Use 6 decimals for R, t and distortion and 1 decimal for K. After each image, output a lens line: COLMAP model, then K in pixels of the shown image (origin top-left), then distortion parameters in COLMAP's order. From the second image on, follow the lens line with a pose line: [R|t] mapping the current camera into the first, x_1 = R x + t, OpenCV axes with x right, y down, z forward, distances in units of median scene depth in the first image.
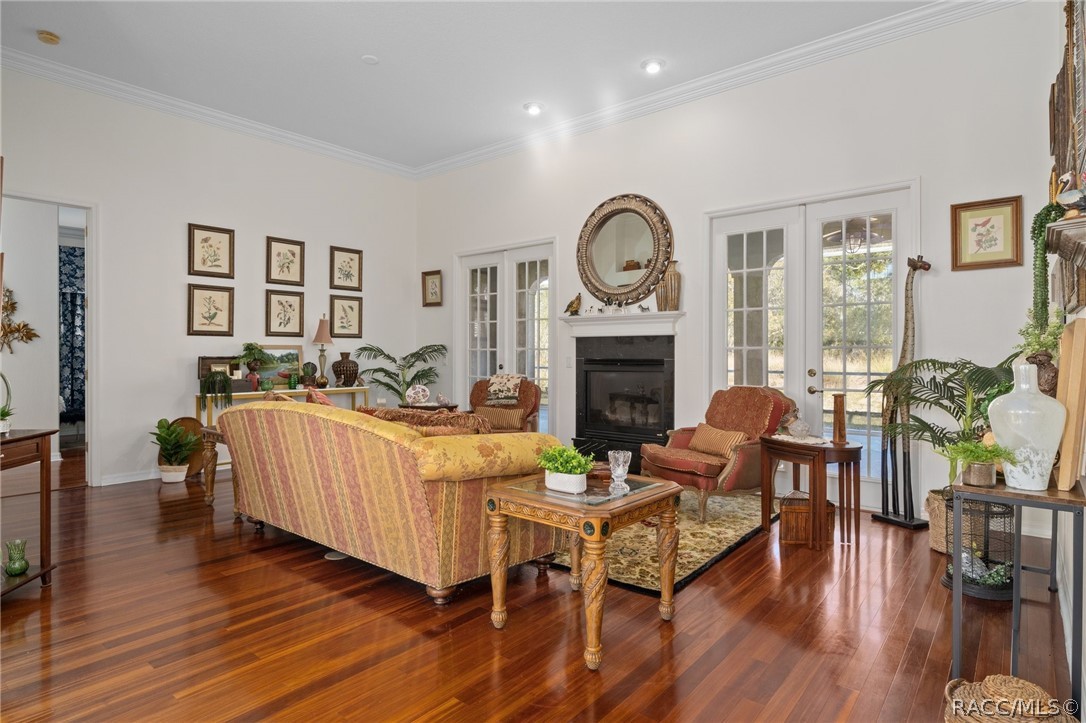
lens RADIAL K [[576.9, 0, 543.8], [0, 576.9, 355.7], [0, 0, 1]] dist [-0.002517, -0.000323]
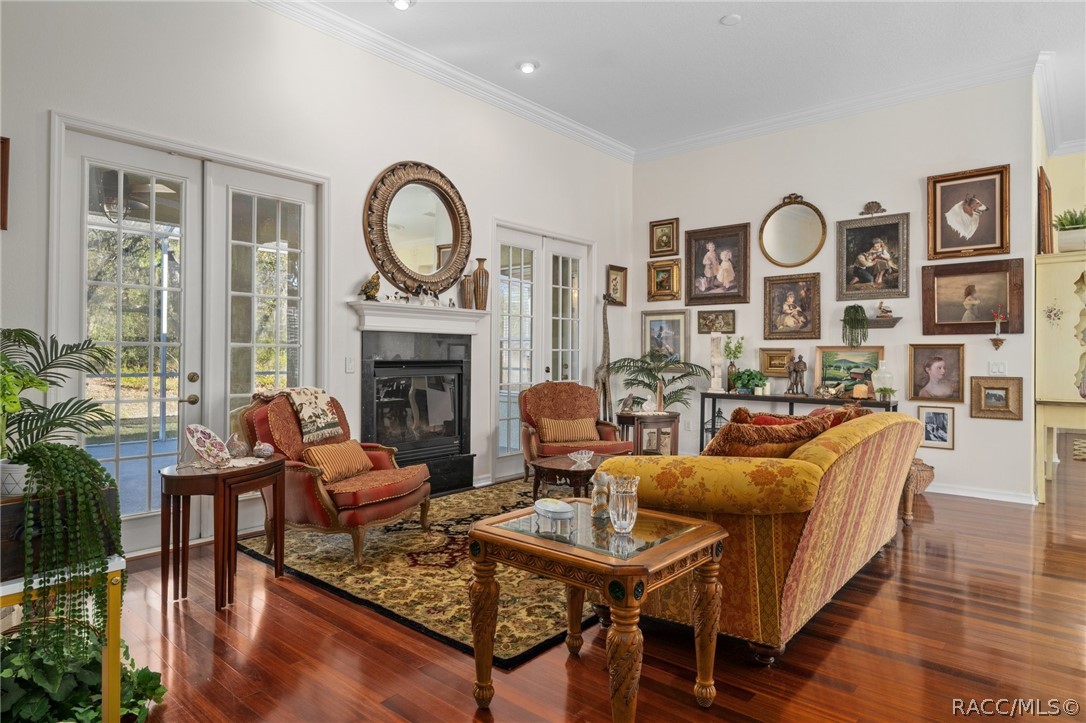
lens RADIAL K [[624.3, 0, 543.6], [0, 624.3, 356.1], [0, 0, 1]] dist [-0.000841, 0.001032]
pose [[0.030702, -0.000644, 0.999528, -0.755180], [0.004901, 0.999988, 0.000494, -0.000067], [-0.999517, 0.004884, 0.030705, 0.790080]]
